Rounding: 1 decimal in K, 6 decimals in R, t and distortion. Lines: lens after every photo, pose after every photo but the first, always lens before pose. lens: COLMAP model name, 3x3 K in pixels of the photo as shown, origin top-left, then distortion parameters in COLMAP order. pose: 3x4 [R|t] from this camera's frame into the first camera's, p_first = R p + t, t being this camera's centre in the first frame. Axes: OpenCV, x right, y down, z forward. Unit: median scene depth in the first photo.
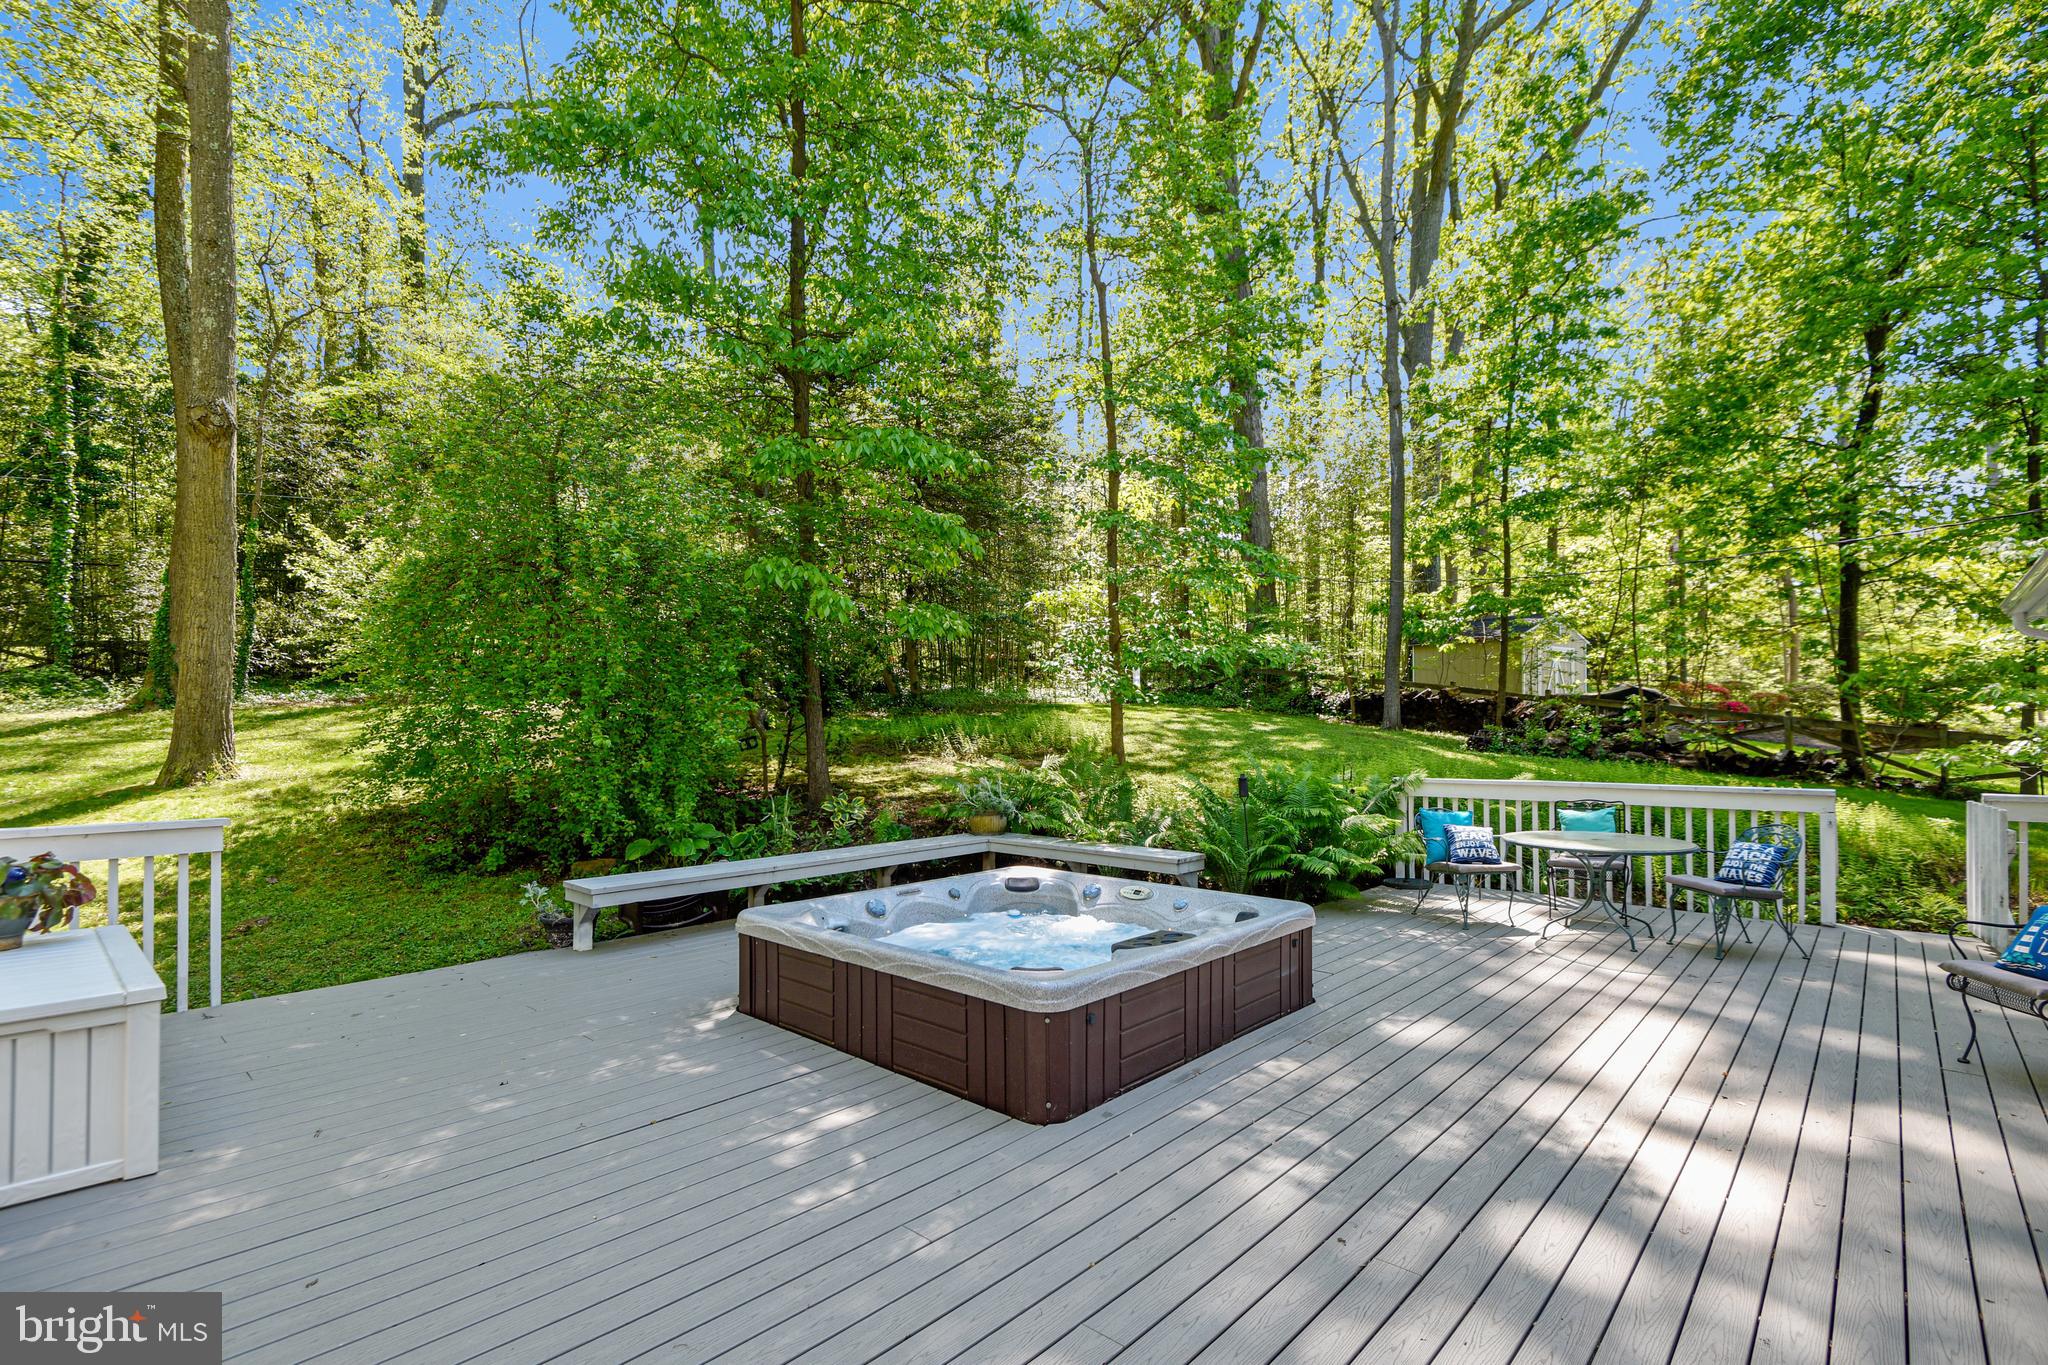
lens RADIAL K [[952.6, 0, 1118.0], [0, 952.6, 719.8], [0, 0, 1]] dist [0.019472, -0.000279]
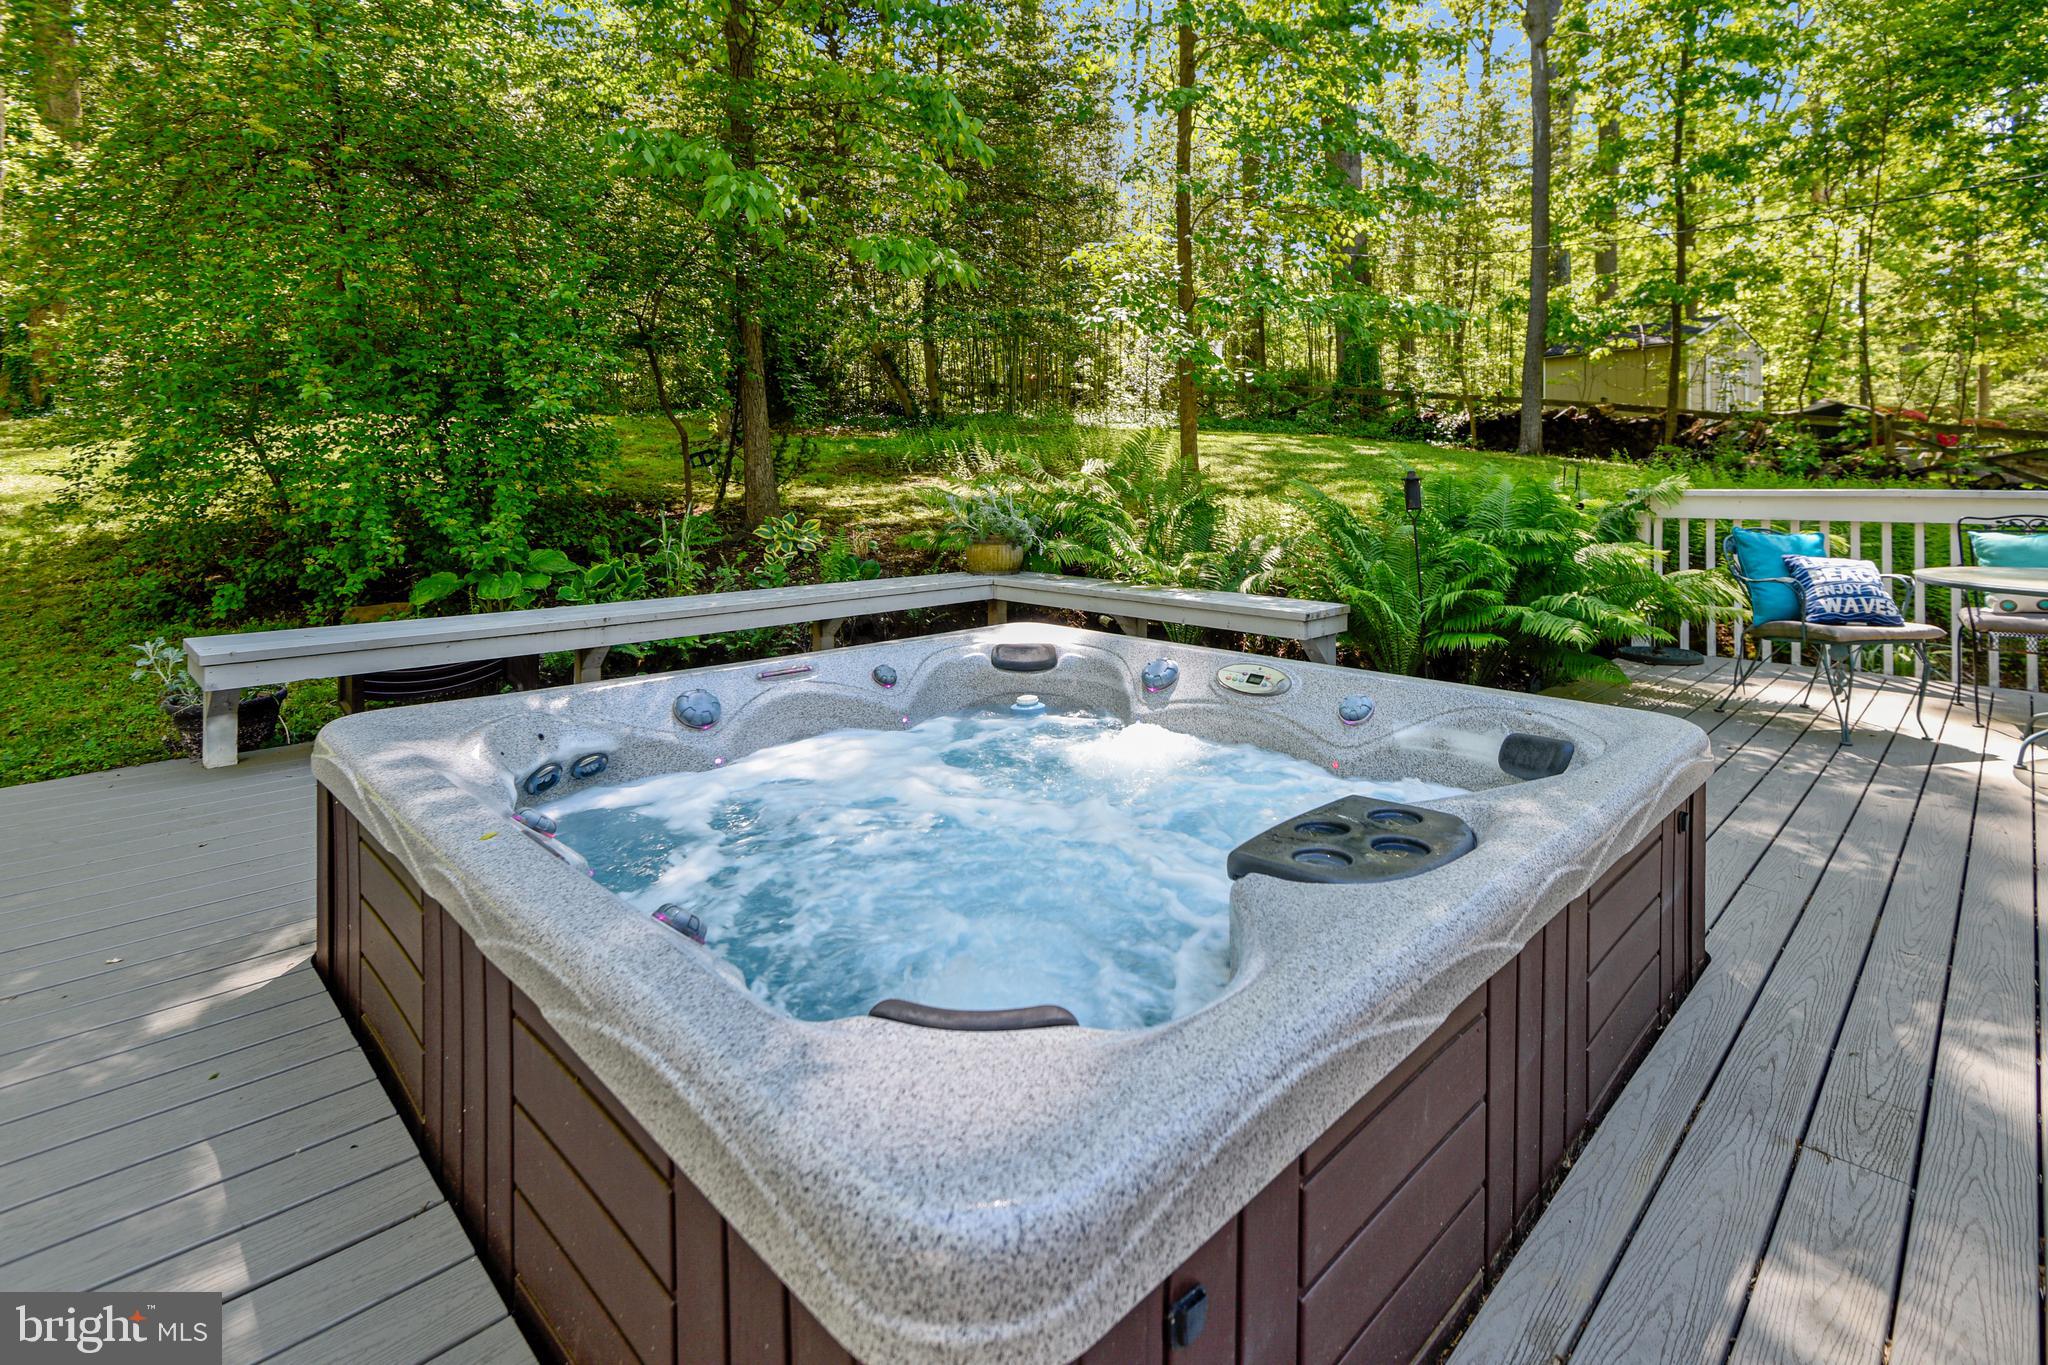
lens RADIAL K [[952.6, 0, 1118.0], [0, 952.6, 719.8], [0, 0, 1]] dist [0.019472, -0.000279]
pose [[0.998328, 0.015433, -0.055714, -0.014951], [-0.001022, 0.968271, 0.249900, 0.056079], [0.057802, -0.249425, 0.966668, 0.364647]]
